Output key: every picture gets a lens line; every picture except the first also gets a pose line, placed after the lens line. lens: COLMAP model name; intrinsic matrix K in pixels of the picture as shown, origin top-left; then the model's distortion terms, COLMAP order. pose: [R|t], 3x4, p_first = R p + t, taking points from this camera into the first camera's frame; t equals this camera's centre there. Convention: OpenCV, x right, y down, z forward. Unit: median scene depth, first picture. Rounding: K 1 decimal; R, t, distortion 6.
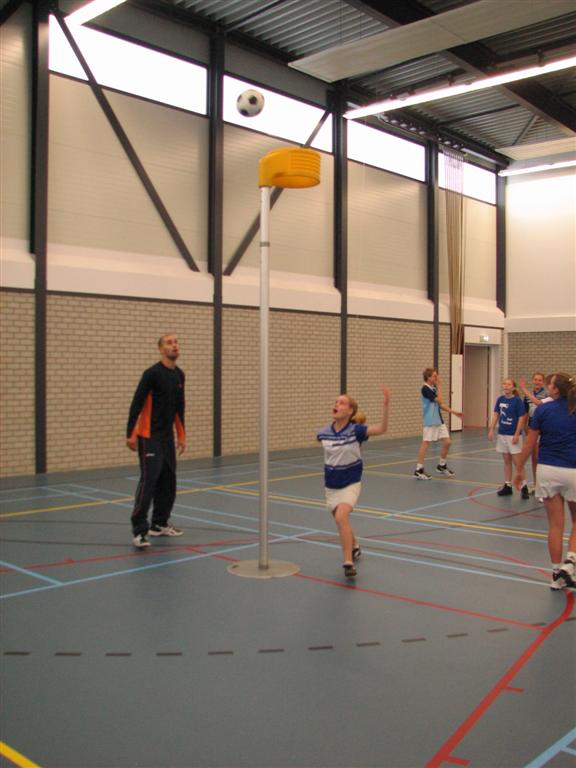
lens RADIAL K [[811.5, 0, 269.5], [0, 811.5, 376.8], [0, 0, 1]] dist [-0.124476, 0.000000]
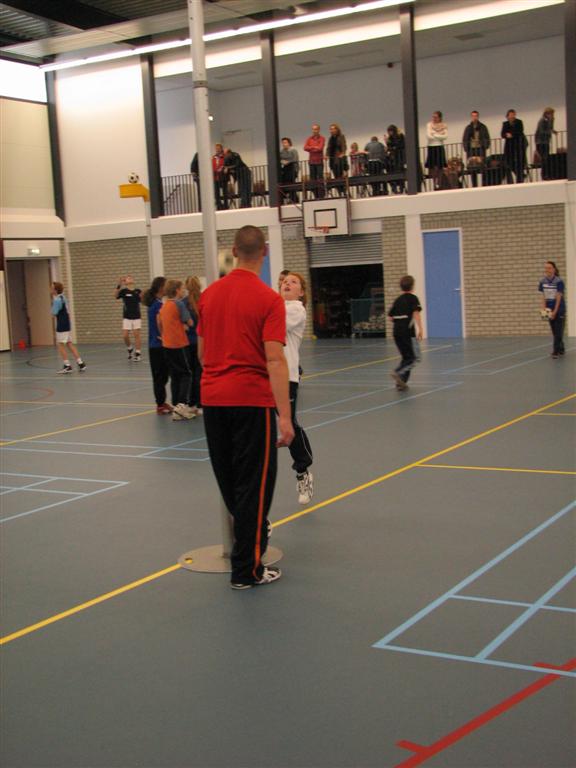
lens RADIAL K [[1024.8, 0, 311.3], [0, 1024.8, 422.2], [0, 0, 1]] dist [-0.022594, 0.000000]
pose [[0.967705, -0.086861, 0.236648, 0.276056], [0.054312, 0.988554, 0.140753, -0.000644], [-0.246165, -0.123355, 0.961346, -0.257764]]
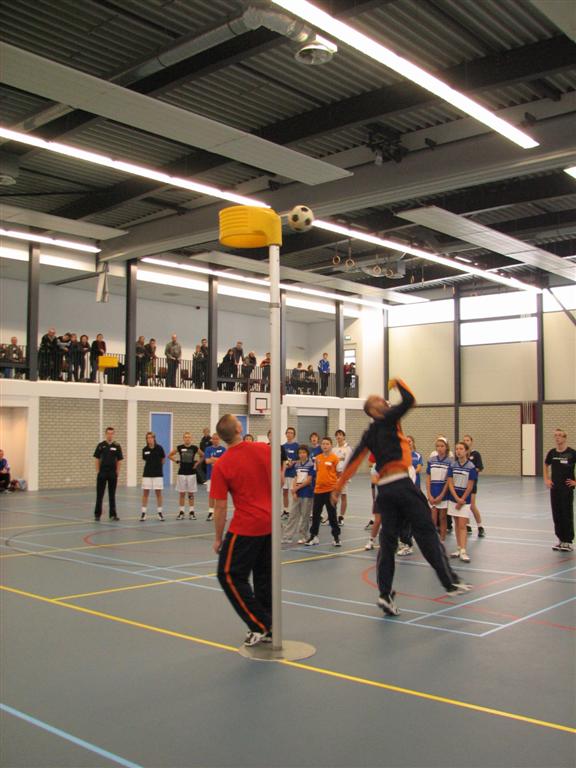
lens RADIAL K [[811.5, 0, 304.0], [0, 811.5, 406.0], [0, 0, 1]] dist [-0.124476, 0.000000]
pose [[-0.035859, 0.036447, 0.998692, -1.857444], [0.003988, 0.999332, -0.036327, -0.013126], [-0.999349, 0.002680, -0.035981, 1.826533]]
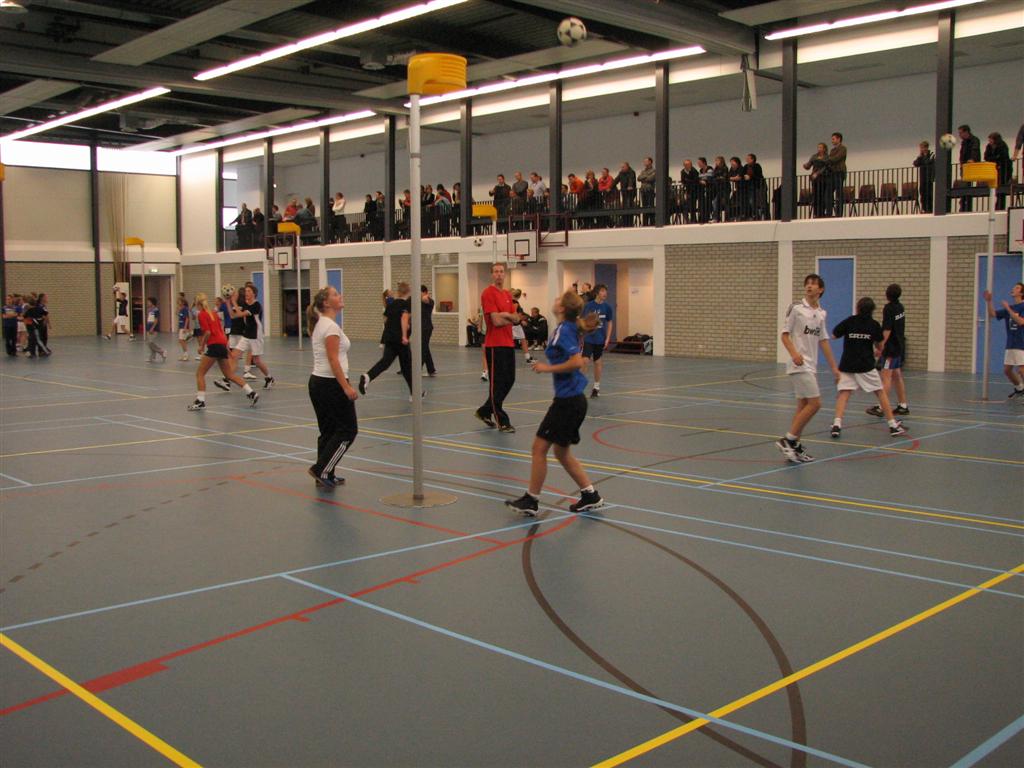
lens RADIAL K [[1082.0, 0, 489.5], [0, 1082.0, 389.8], [0, 0, 1]] dist [-0.124476, 0.000000]
pose [[0.998948, 0.001904, -0.045814, 0.951271], [0.002031, 0.996320, 0.085692, 0.002935], [0.045809, -0.085695, 0.995268, -0.907421]]
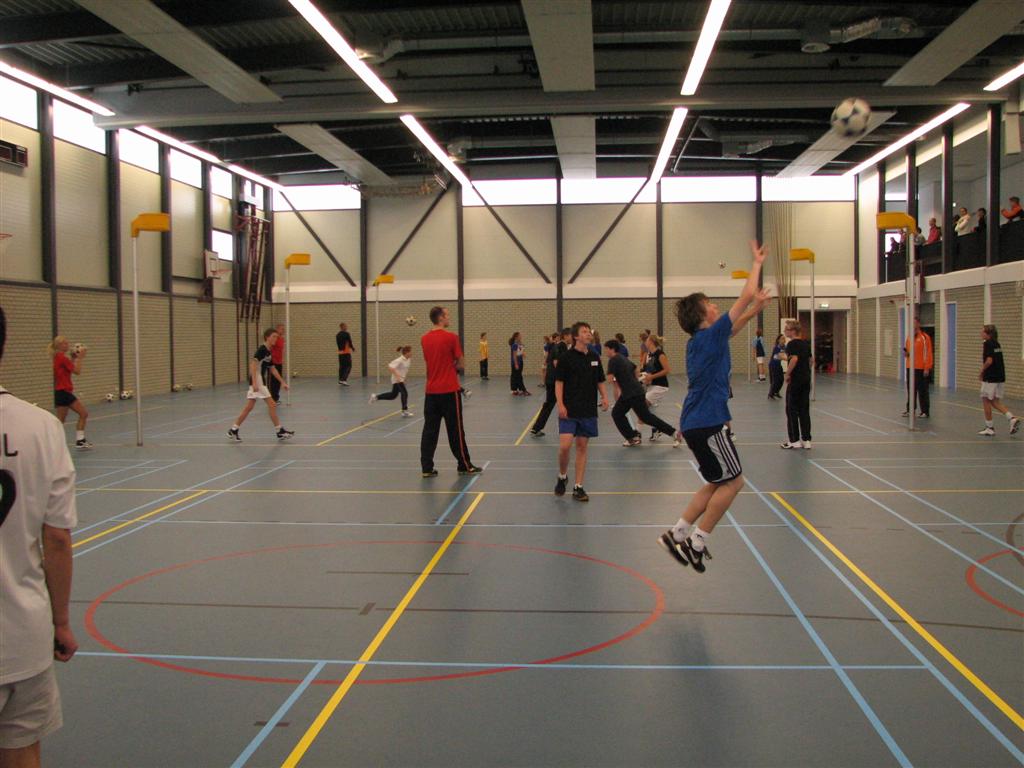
lens RADIAL K [[1082.0, 0, 513.2], [0, 1082.0, 389.5], [0, 0, 1]] dist [-0.124476, 0.000000]
pose [[0.632807, 0.035900, -0.773477, 1.305872], [0.005622, 0.998685, 0.050952, -0.001460], [0.774290, -0.036592, 0.631773, -0.530729]]
